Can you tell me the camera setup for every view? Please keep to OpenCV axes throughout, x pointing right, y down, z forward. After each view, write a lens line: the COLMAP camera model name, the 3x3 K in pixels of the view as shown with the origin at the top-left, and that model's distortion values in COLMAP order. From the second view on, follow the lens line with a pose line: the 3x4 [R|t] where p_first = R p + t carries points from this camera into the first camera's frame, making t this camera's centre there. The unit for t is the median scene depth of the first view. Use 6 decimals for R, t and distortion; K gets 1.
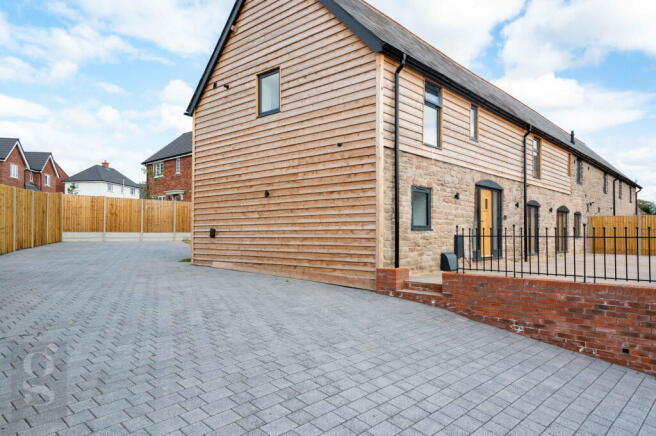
lens RADIAL K [[467.7, 0, 330.2], [0, 467.7, 218.9], [0, 0, 1]] dist [0.081619, -0.001313]
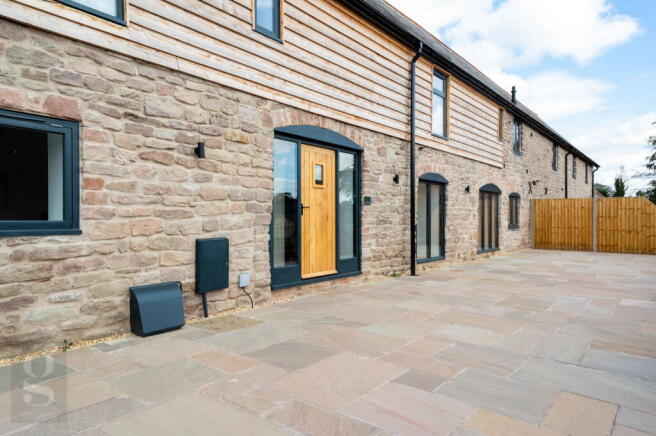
lens RADIAL K [[467.7, 0, 331.0], [0, 467.7, 217.6], [0, 0, 1]] dist [0.081619, -0.001313]
pose [[0.997988, -0.007360, 0.062971, 0.227717], [0.005645, 0.999610, 0.027365, 0.001292], [-0.063148, -0.026954, 0.997640, 0.351723]]
